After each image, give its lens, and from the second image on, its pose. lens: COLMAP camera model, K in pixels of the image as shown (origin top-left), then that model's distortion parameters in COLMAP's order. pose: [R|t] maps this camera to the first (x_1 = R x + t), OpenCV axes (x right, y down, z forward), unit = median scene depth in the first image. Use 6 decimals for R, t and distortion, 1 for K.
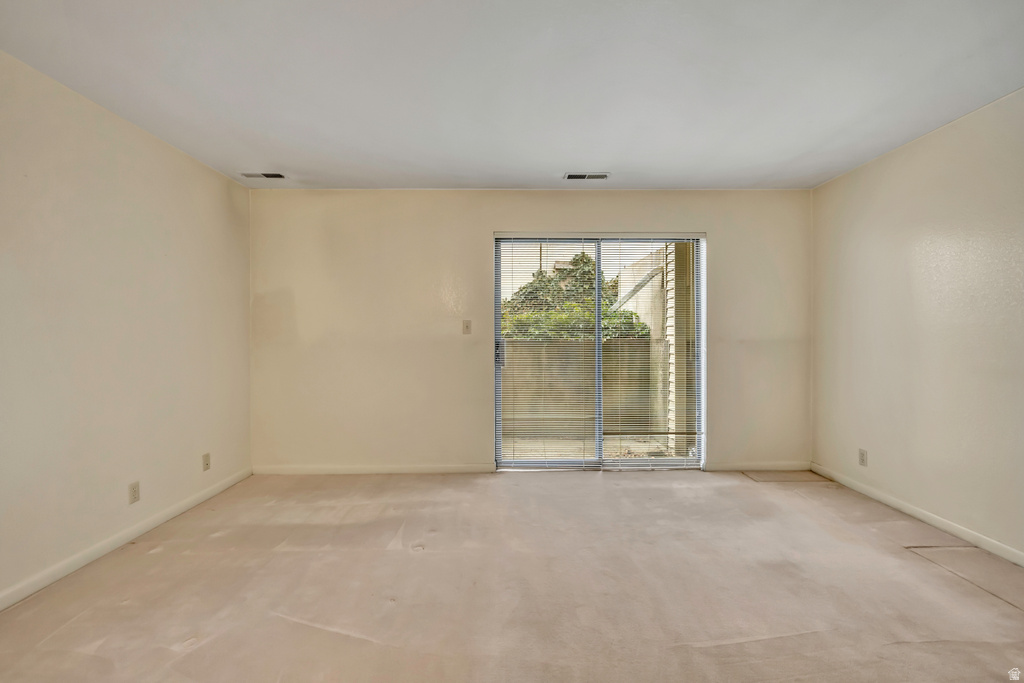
lens RADIAL K [[444.6, 0, 512.6], [0, 444.6, 335.9], [0, 0, 1]] dist [-0.001032, 0.000019]
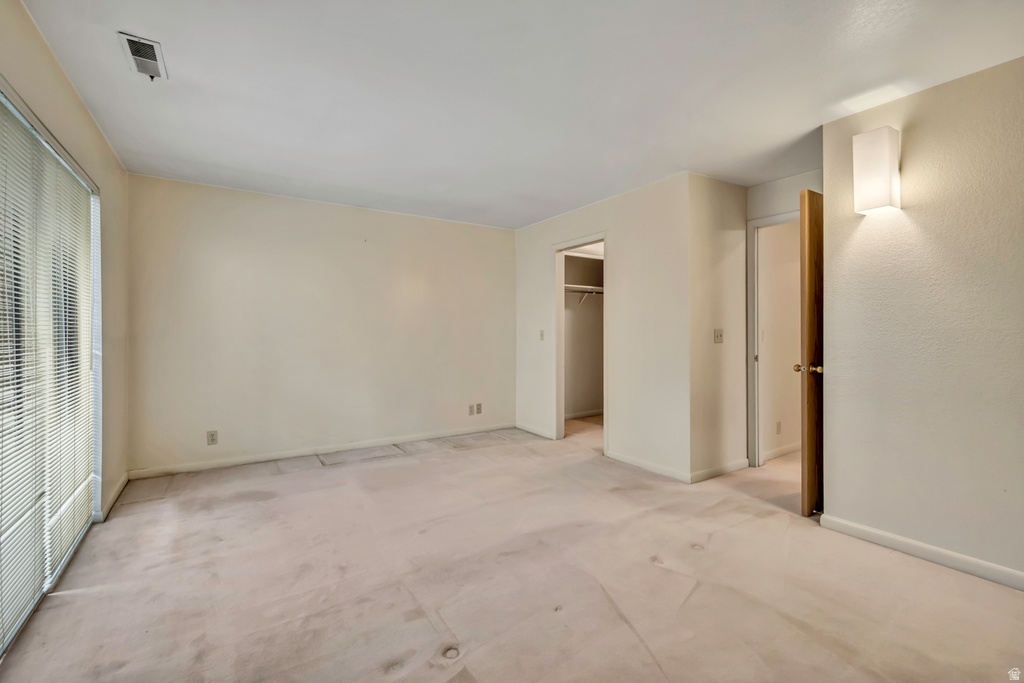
lens RADIAL K [[444.6, 0, 512.6], [0, 444.6, 335.9], [0, 0, 1]] dist [-0.001032, 0.000019]
pose [[-0.543071, -0.005635, 0.839668, -0.588135], [0.001817, 0.999967, 0.007886, -0.001361], [-0.839685, 0.005808, -0.543043, 0.923612]]
